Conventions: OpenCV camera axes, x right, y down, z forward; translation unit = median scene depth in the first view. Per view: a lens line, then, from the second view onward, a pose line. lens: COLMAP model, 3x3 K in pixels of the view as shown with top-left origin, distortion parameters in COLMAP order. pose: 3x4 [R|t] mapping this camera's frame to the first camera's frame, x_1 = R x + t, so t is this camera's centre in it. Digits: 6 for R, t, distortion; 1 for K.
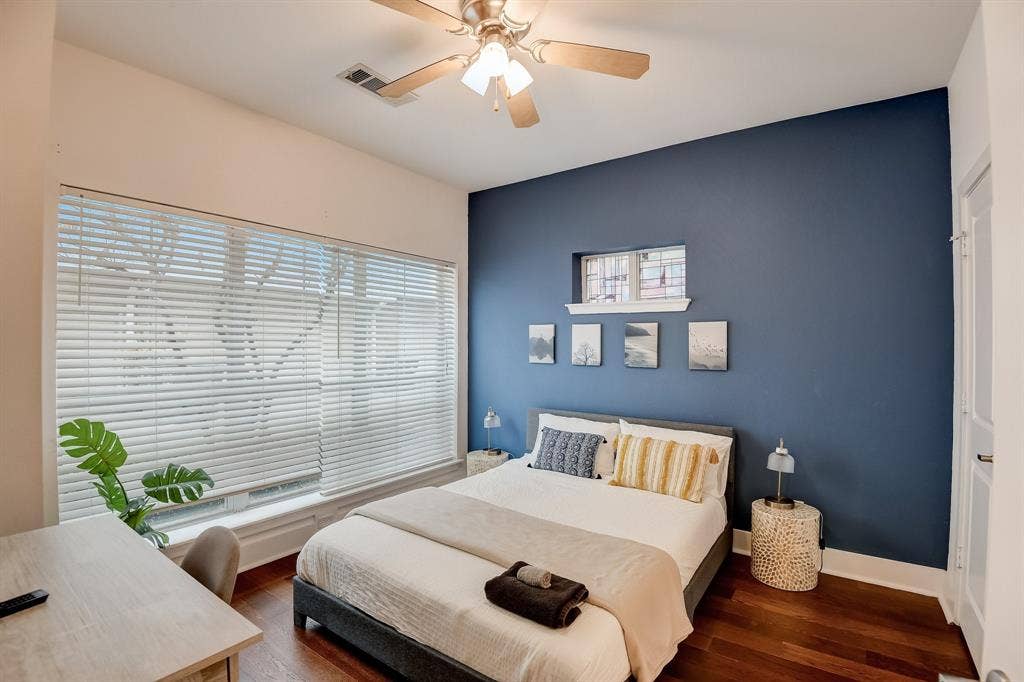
lens RADIAL K [[468.9, 0, 519.7], [0, 468.9, 342.9], [0, 0, 1]] dist [-0.022740, -0.013466]
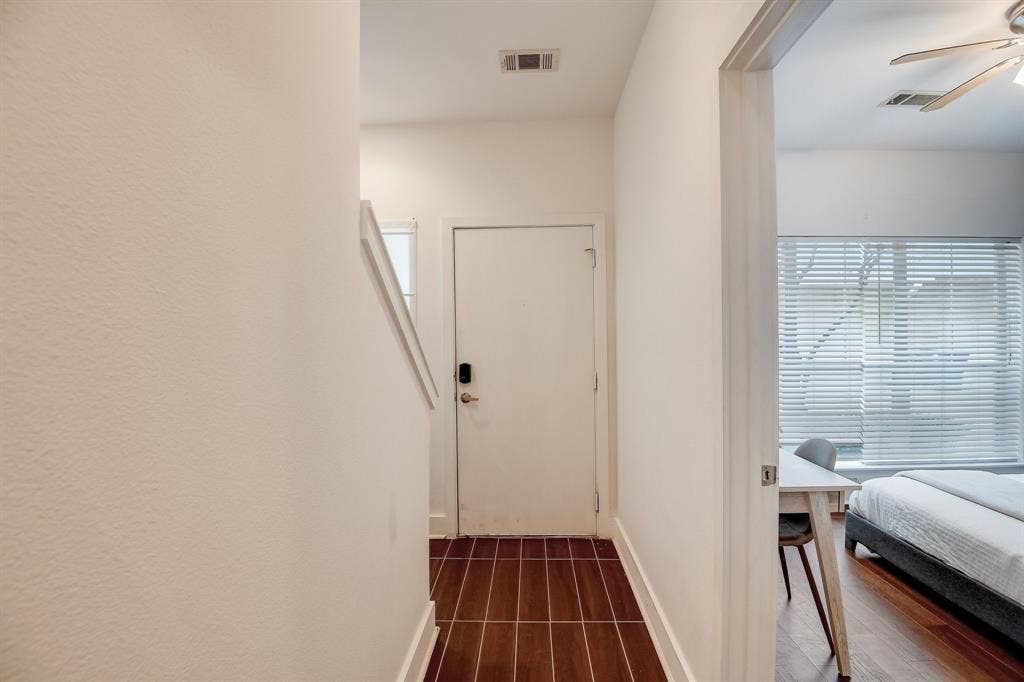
lens RADIAL K [[494.0, 0, 519.6], [0, 494.0, 337.9], [0, 0, 1]] dist [-0.034505, -0.002999]
pose [[0.568235, -0.003329, -0.822860, 0.073415], [0.007049, 0.999975, 0.000822, 0.012710], [0.822836, -0.006267, 0.568244, -0.362890]]
